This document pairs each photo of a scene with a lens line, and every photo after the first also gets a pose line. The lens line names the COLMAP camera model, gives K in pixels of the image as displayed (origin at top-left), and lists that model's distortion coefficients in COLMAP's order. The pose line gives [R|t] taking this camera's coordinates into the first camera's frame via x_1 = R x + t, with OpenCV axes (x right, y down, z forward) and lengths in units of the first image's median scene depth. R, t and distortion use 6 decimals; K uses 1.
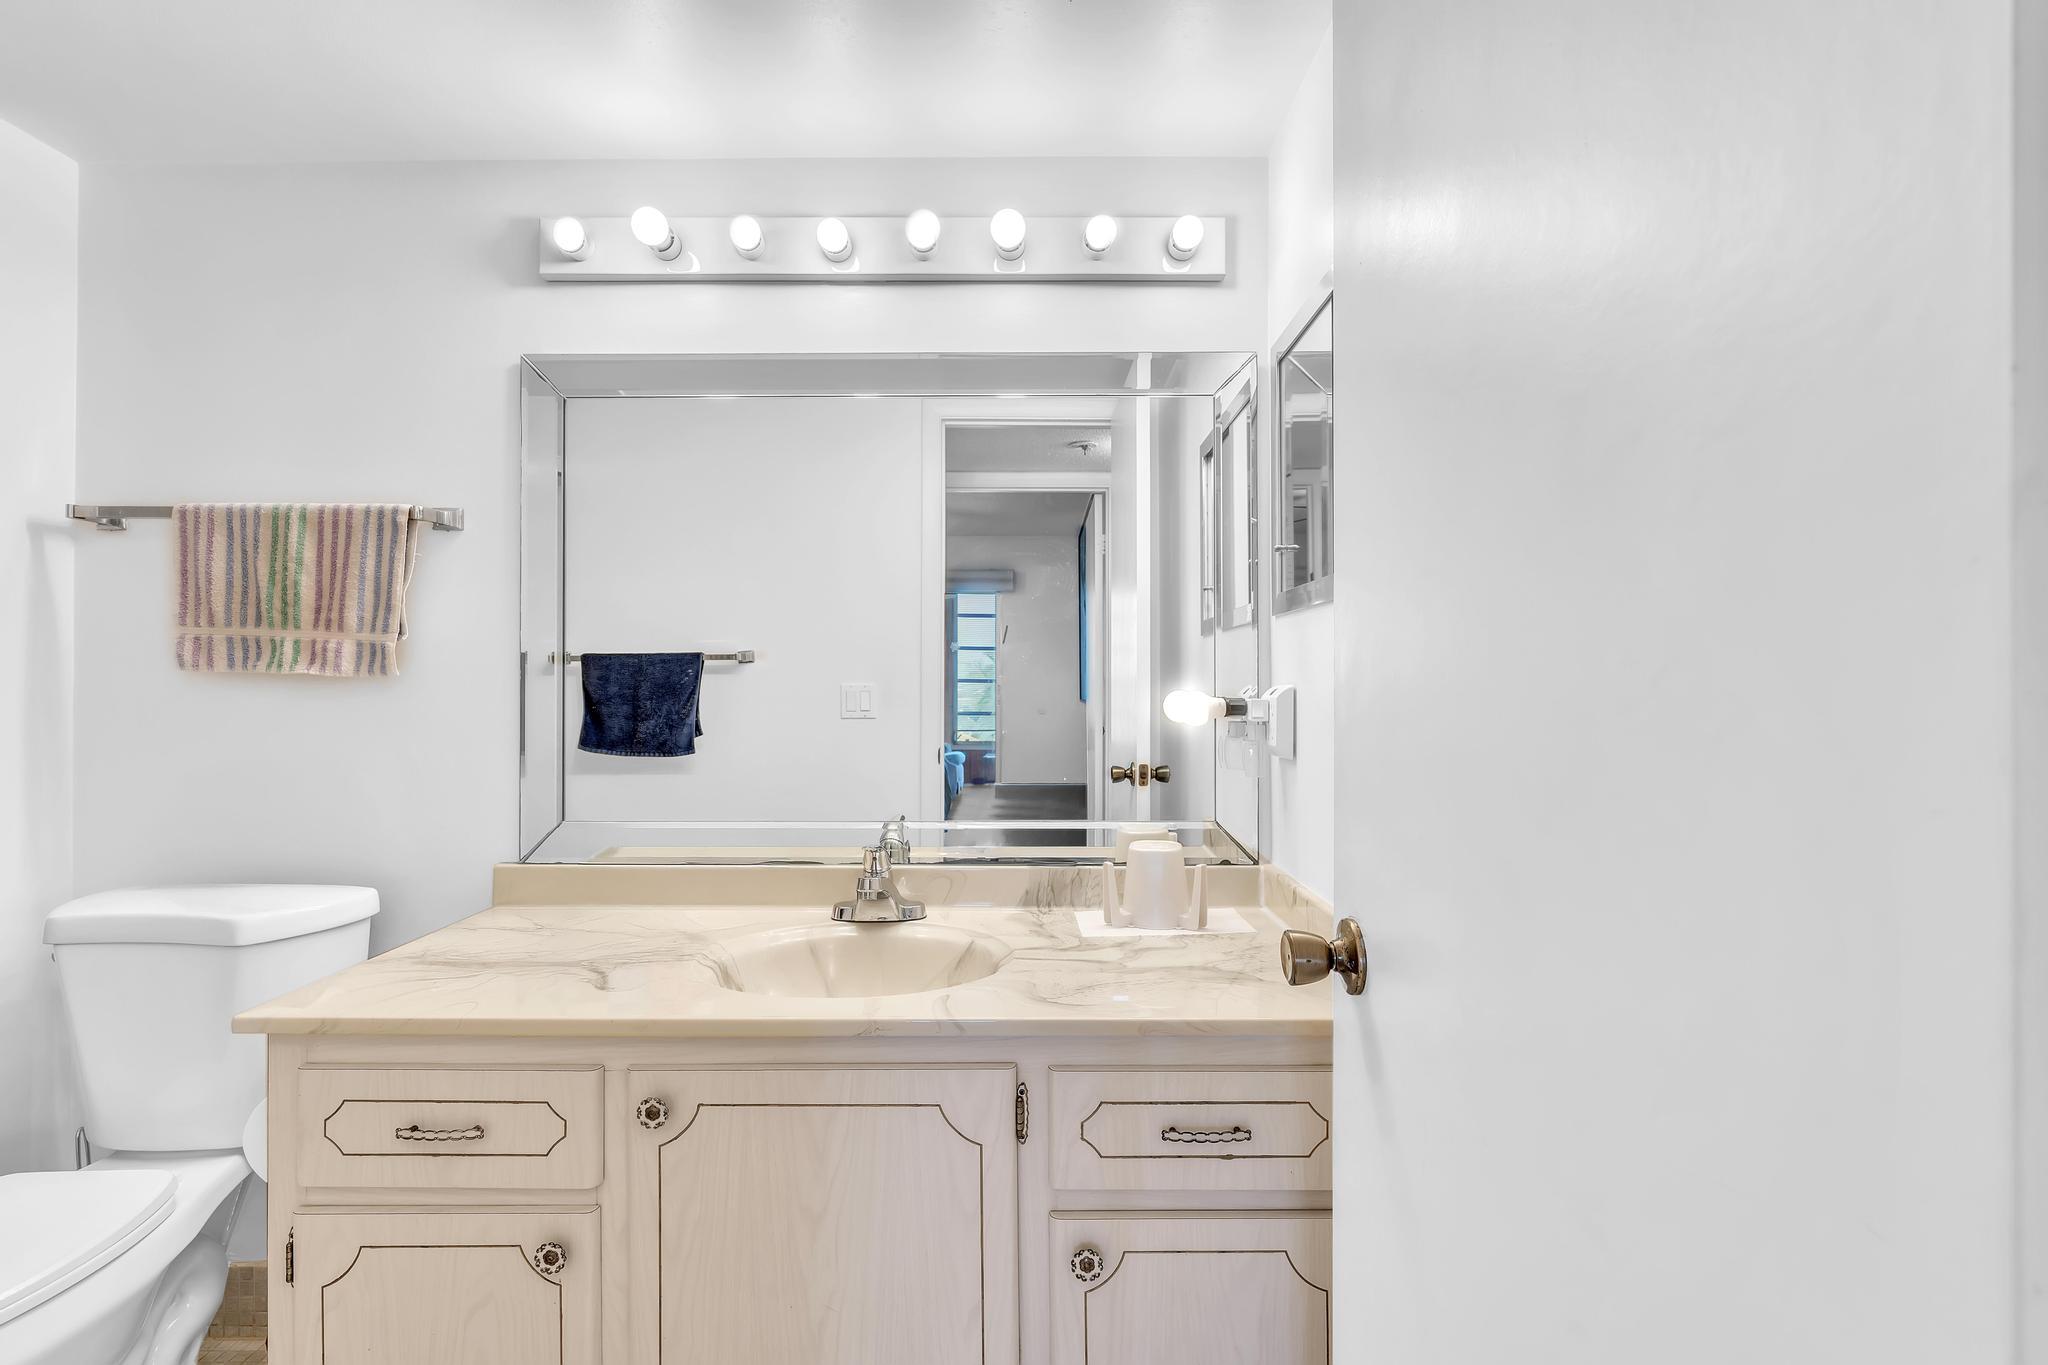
lens RADIAL K [[926.5, 0, 1024.0], [0, 926.5, 682.5], [0, 0, 1]] dist [-0.000691, 0.000096]
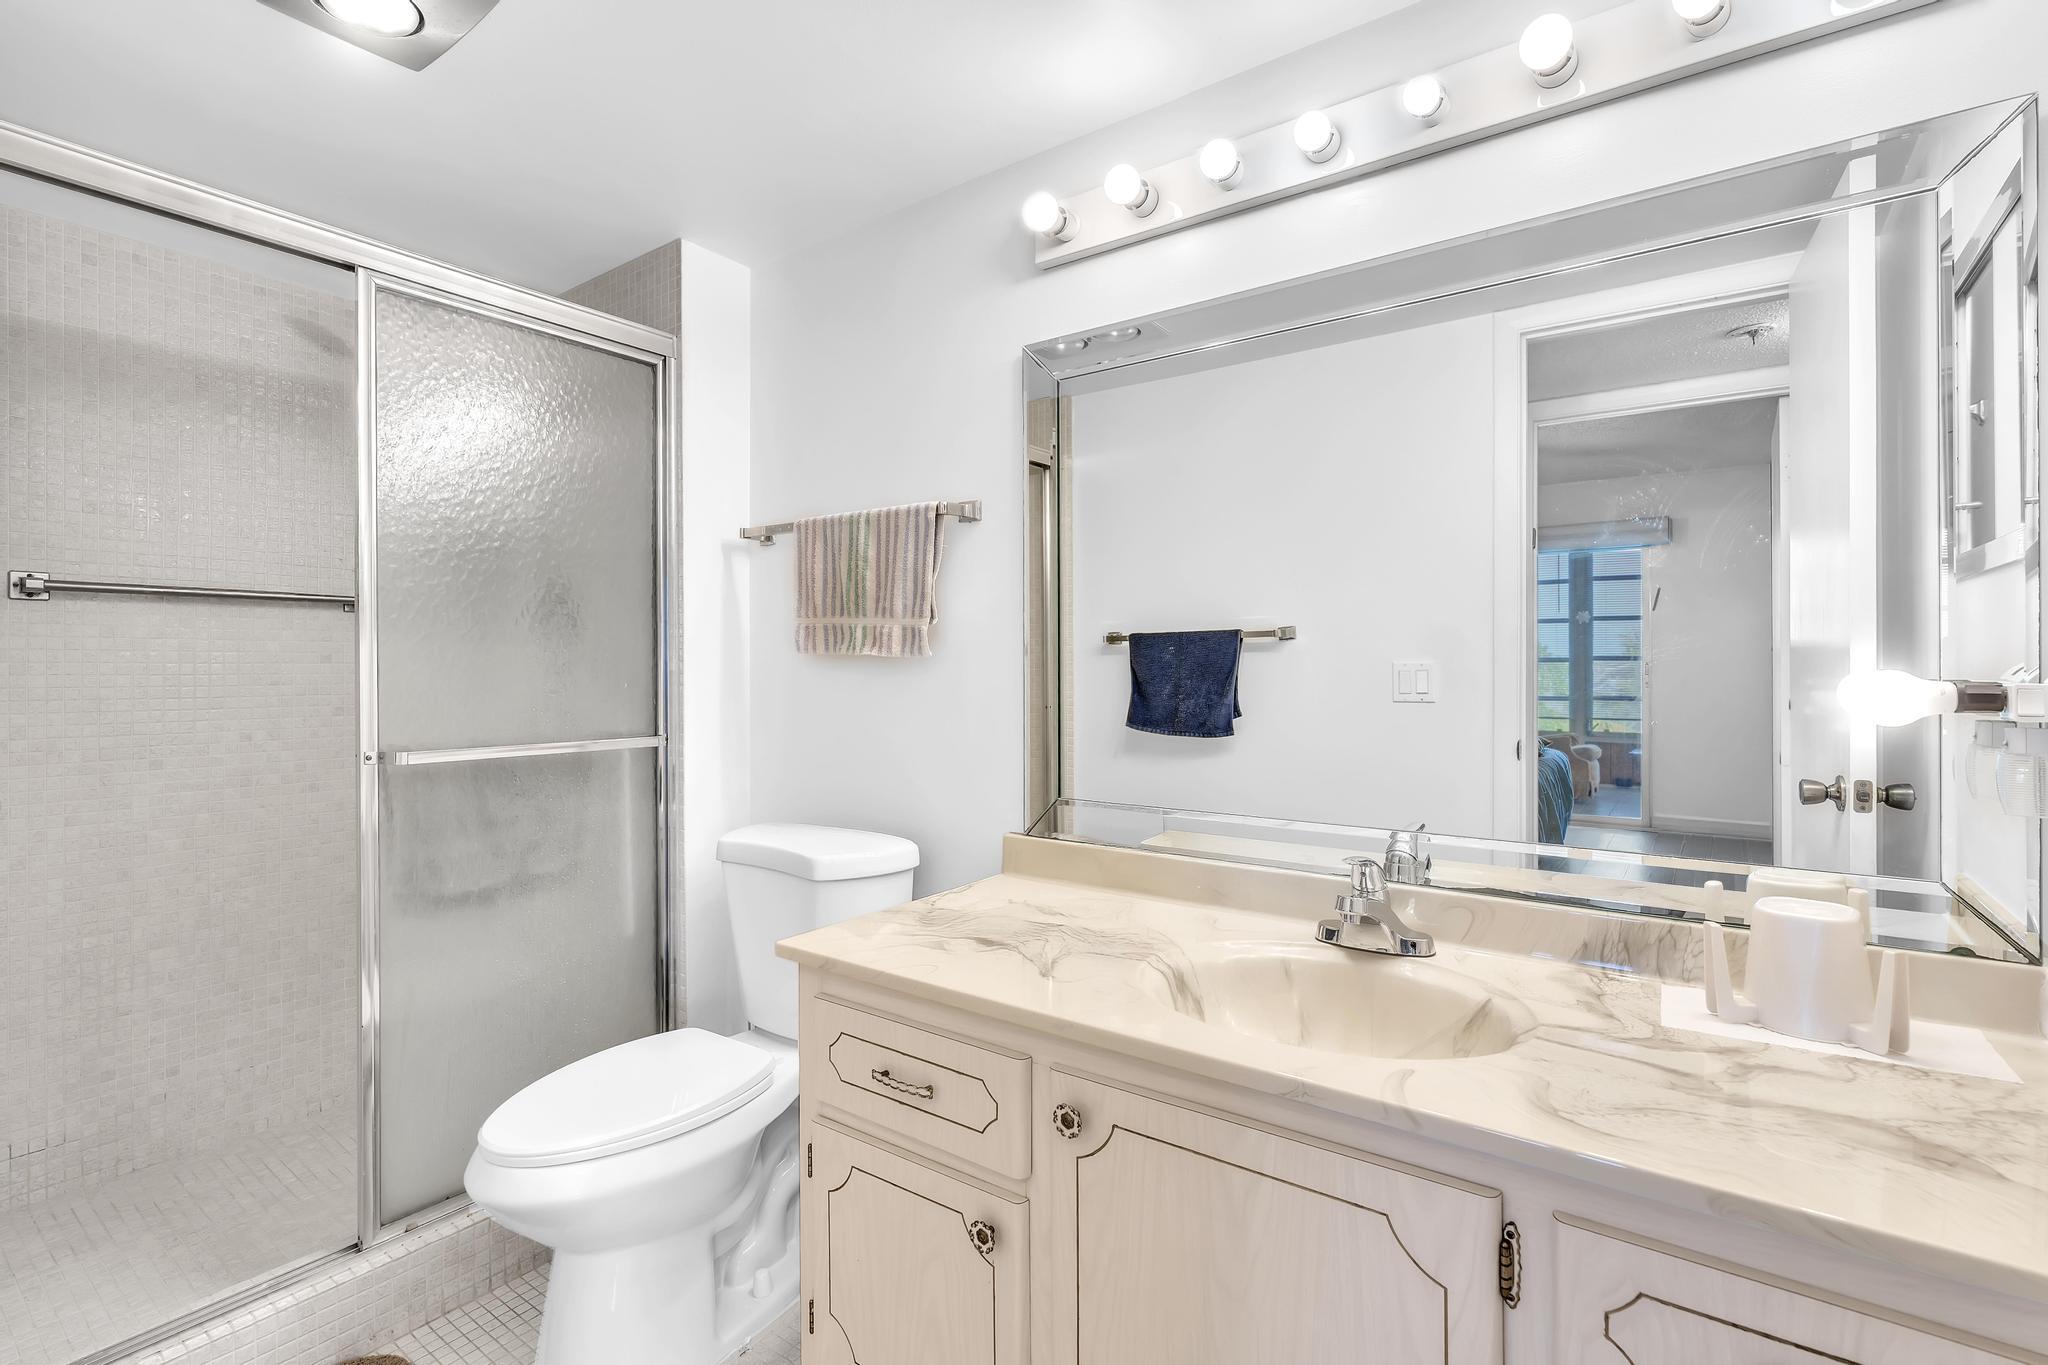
lens RADIAL K [[952.7, 0, 1017.4], [0, 952.7, 670.1], [0, 0, 1]] dist [-0.001552, 0.000670]
pose [[0.809636, 0.000630, -0.586932, 0.083099], [0.004579, 0.999962, 0.007390, 0.001608], [0.586915, -0.008671, 0.809602, 0.133053]]
